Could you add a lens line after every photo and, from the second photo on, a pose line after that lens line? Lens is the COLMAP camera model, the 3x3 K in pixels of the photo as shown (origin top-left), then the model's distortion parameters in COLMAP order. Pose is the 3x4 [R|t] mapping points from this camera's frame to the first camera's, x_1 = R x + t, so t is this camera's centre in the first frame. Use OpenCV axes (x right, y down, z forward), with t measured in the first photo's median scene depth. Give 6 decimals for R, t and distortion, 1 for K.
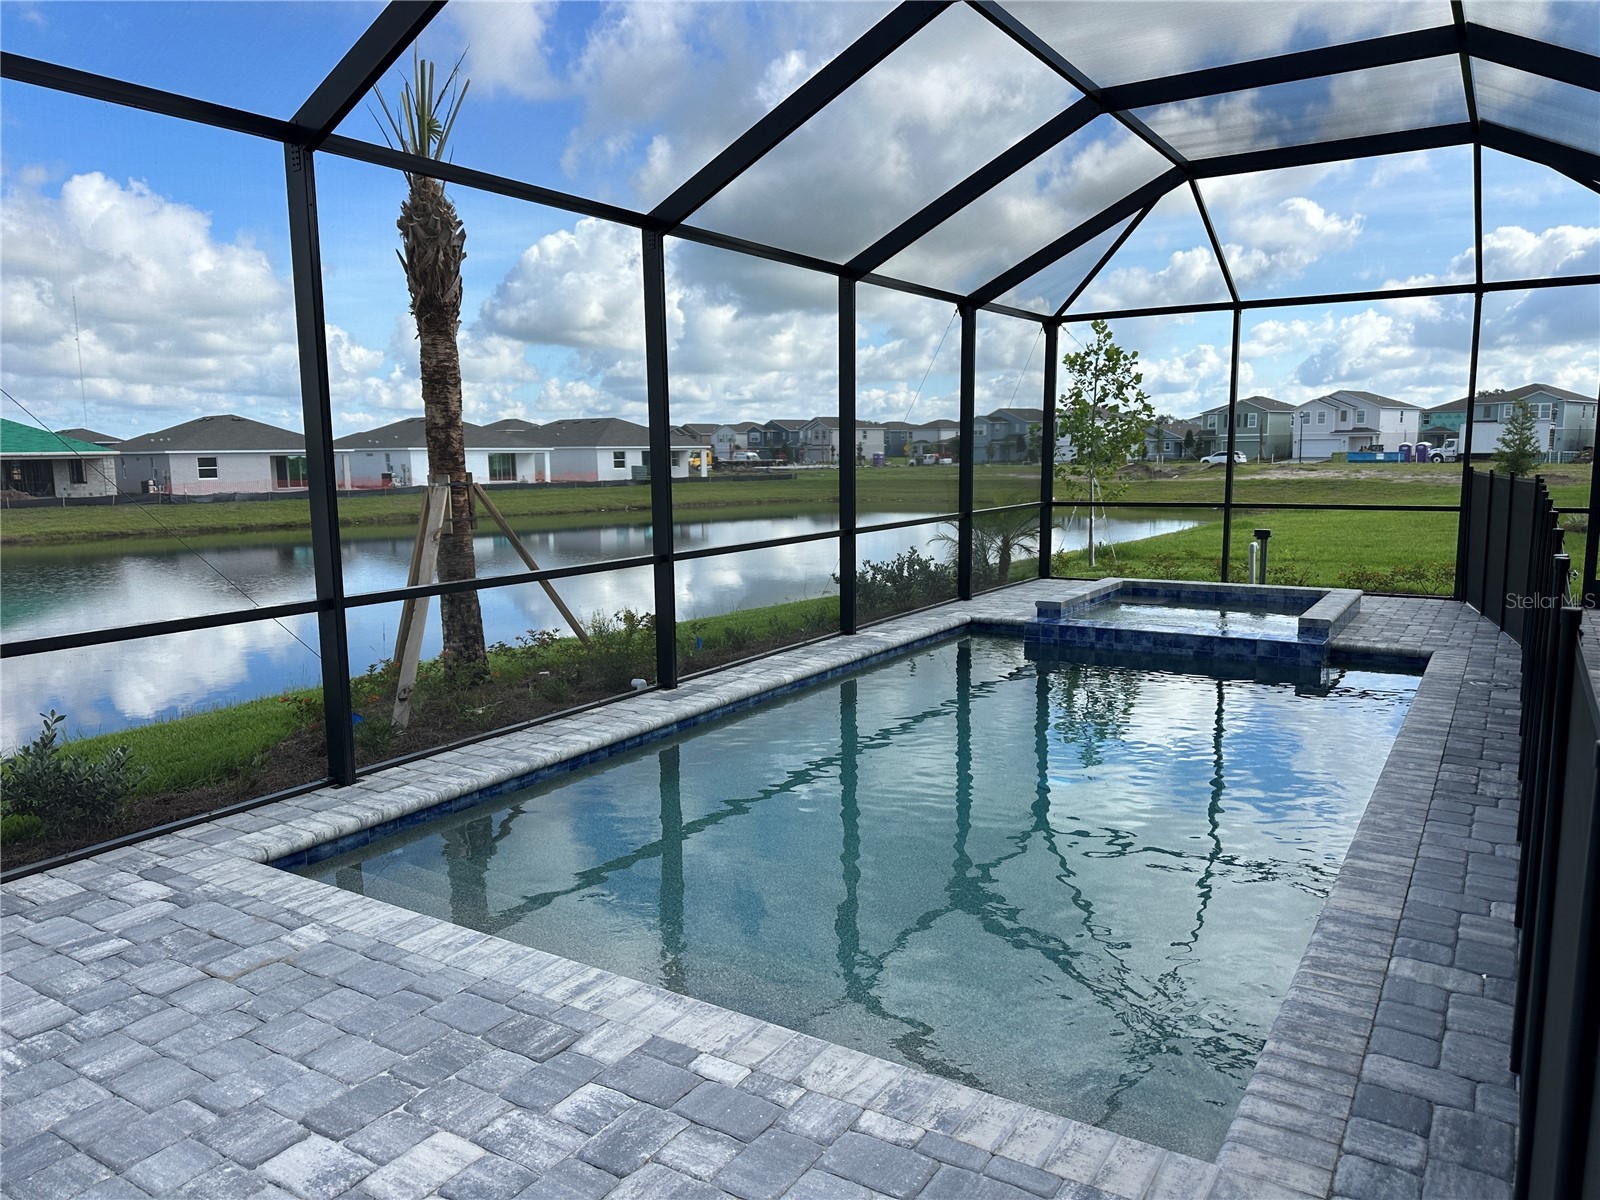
lens RADIAL K [[1115.2, 0, 792.7], [0, 1115.2, 598.8], [0, 0, 1]] dist [0.043004, -0.064706]
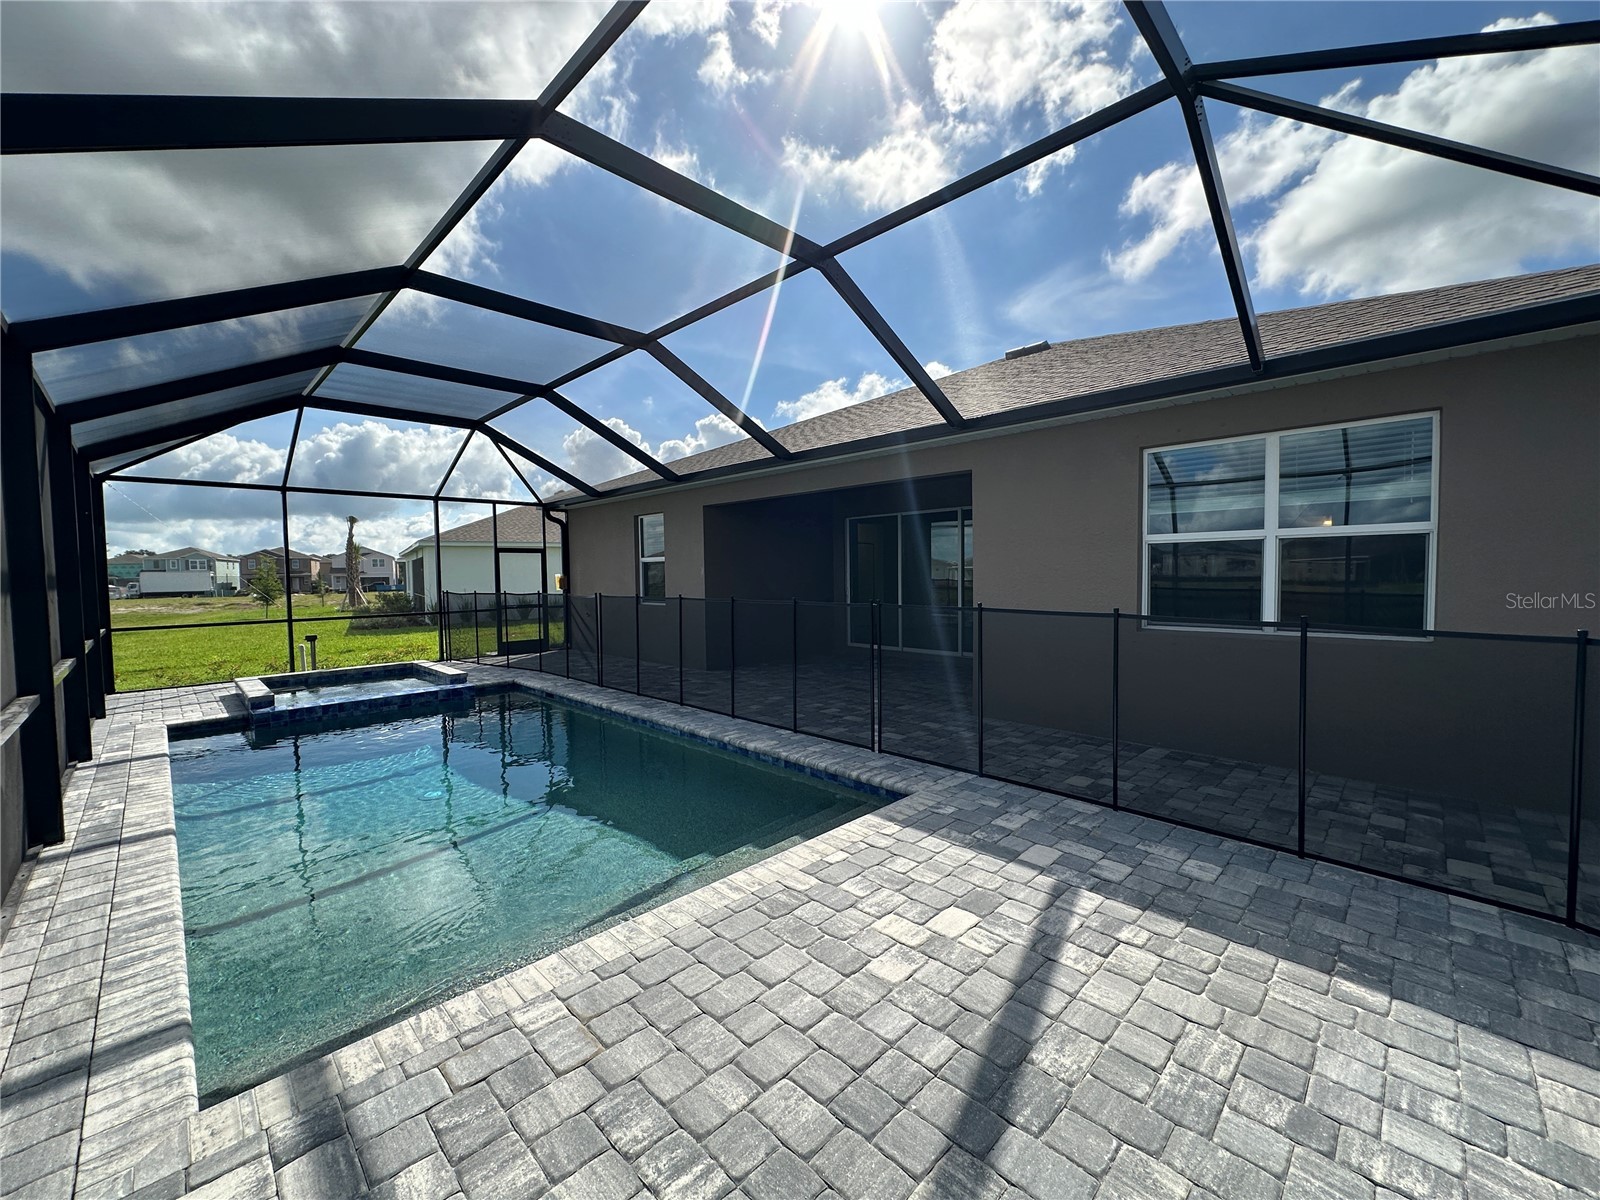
lens RADIAL K [[641.3, 0, 794.1], [0, 641.3, 591.6], [0, 0, 1]] dist [0.000382, 0.000027]
pose [[0.223893, -0.024938, 0.974295, -1.014898], [0.146596, 0.989161, -0.008369, -0.060435], [-0.963526, 0.144701, 0.225122, 0.600928]]
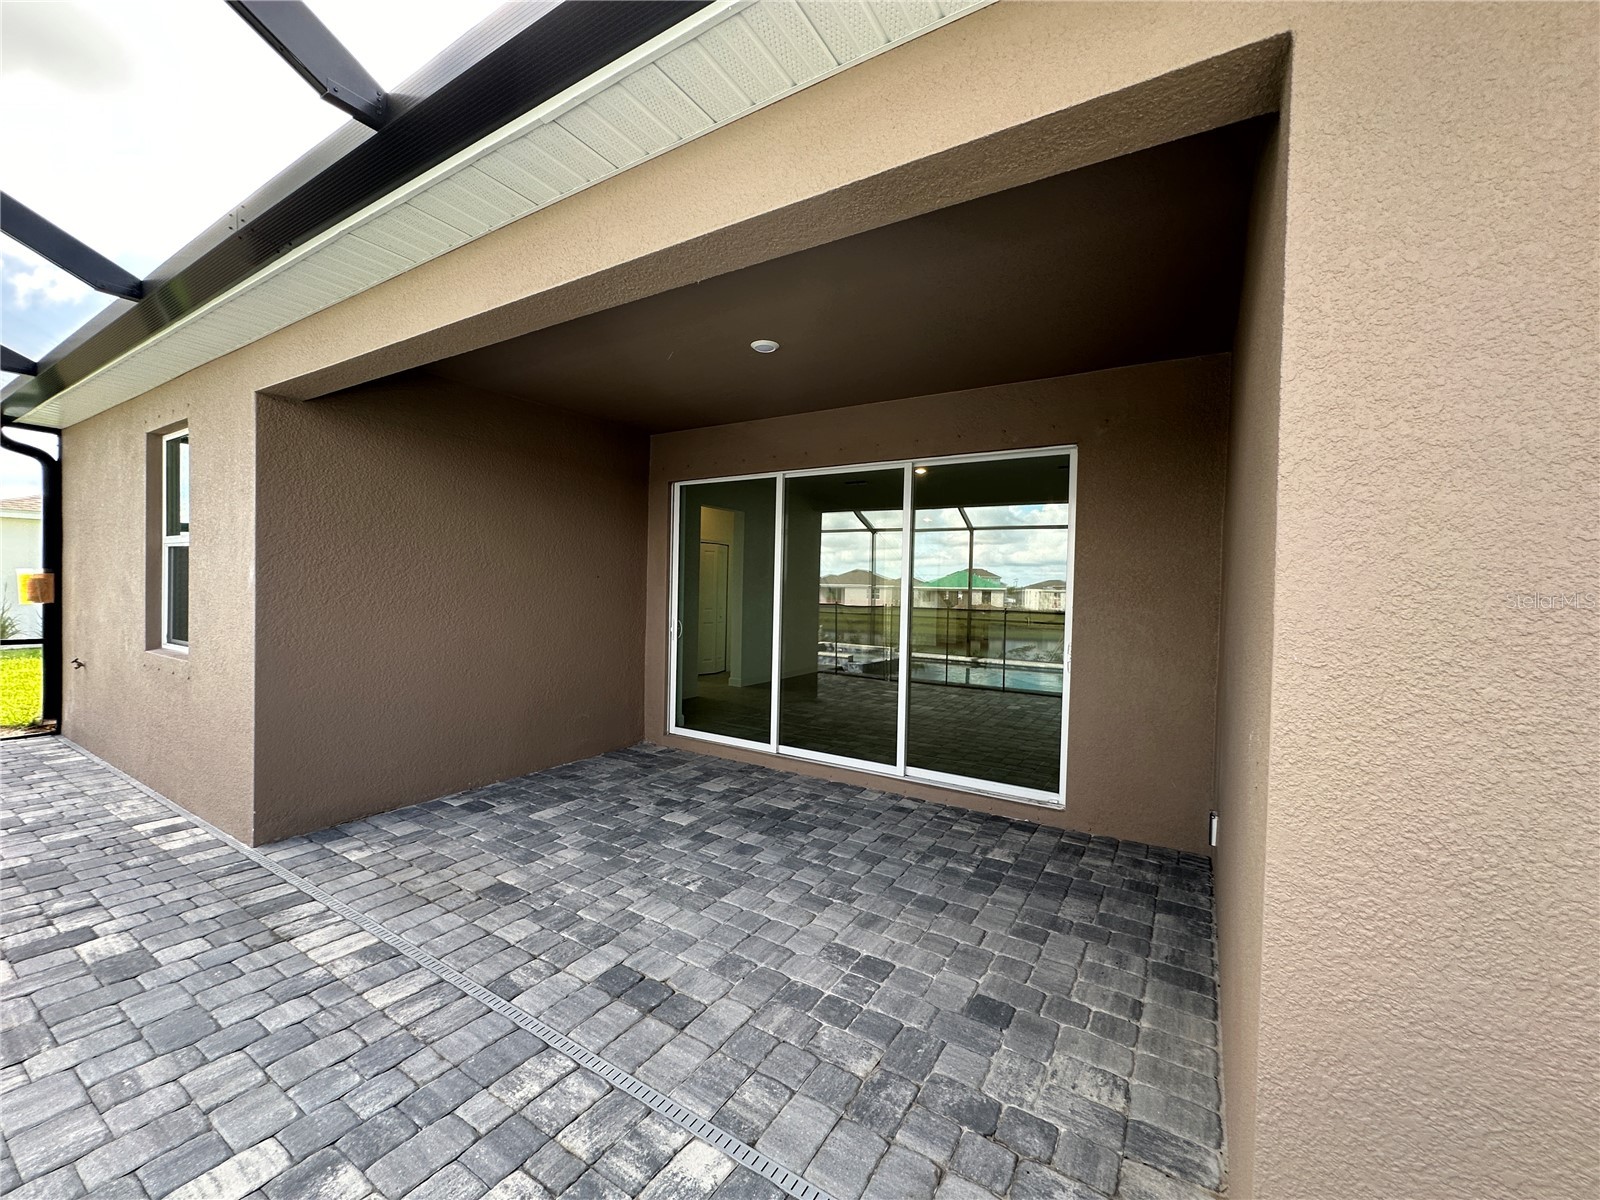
lens RADIAL K [[641.3, 0, 794.1], [0, 641.3, 591.6], [0, 0, 1]] dist [0.000382, 0.000027]
pose [[-0.002556, -0.008041, 0.999964, 0.697939], [0.124927, 0.992131, 0.008297, -0.100294], [-0.992163, 0.124944, -0.001532, 0.759163]]
